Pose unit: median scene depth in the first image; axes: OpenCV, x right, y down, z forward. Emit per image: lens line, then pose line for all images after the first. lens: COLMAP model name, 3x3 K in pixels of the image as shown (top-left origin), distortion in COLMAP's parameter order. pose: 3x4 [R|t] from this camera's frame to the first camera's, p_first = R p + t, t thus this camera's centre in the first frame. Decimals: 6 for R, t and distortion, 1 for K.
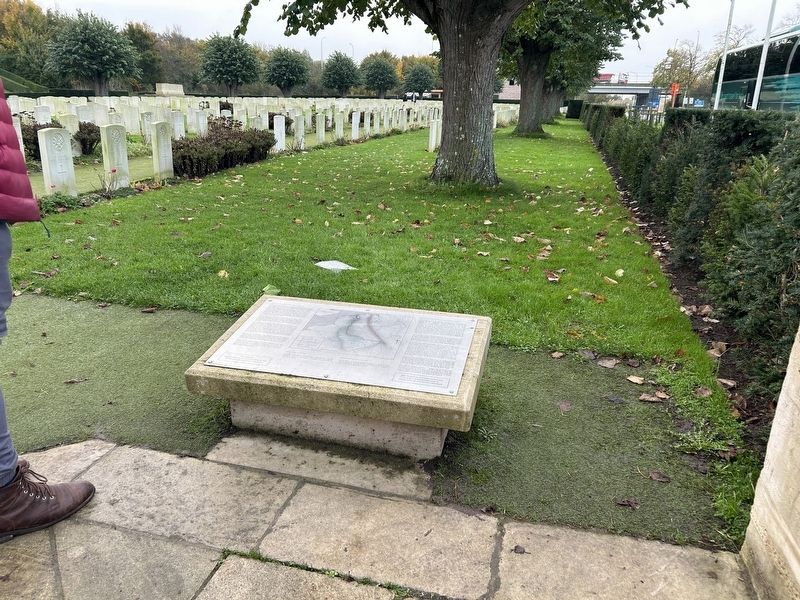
lens RADIAL K [[603.1, 0, 397.9], [0, 603.1, 296.0], [0, 0, 1]] dist [0.053625, -0.055151]
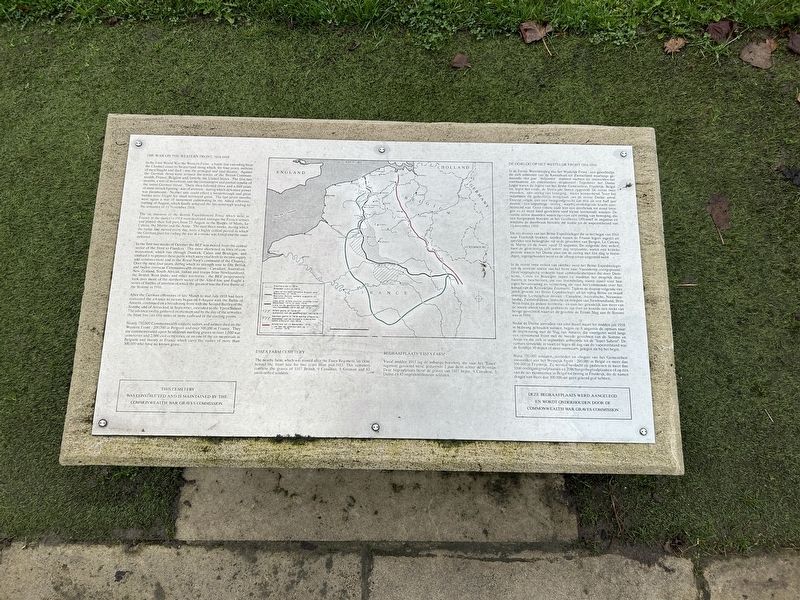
lens RADIAL K [[603.1, 0, 401.2], [0, 603.1, 302.5], [0, 0, 1]] dist [0.053625, -0.055151]
pose [[0.971789, -0.216838, 0.092771, -0.122324], [0.067827, 0.633674, 0.770621, -0.294582], [-0.225887, -0.742589, 0.630505, 0.770246]]
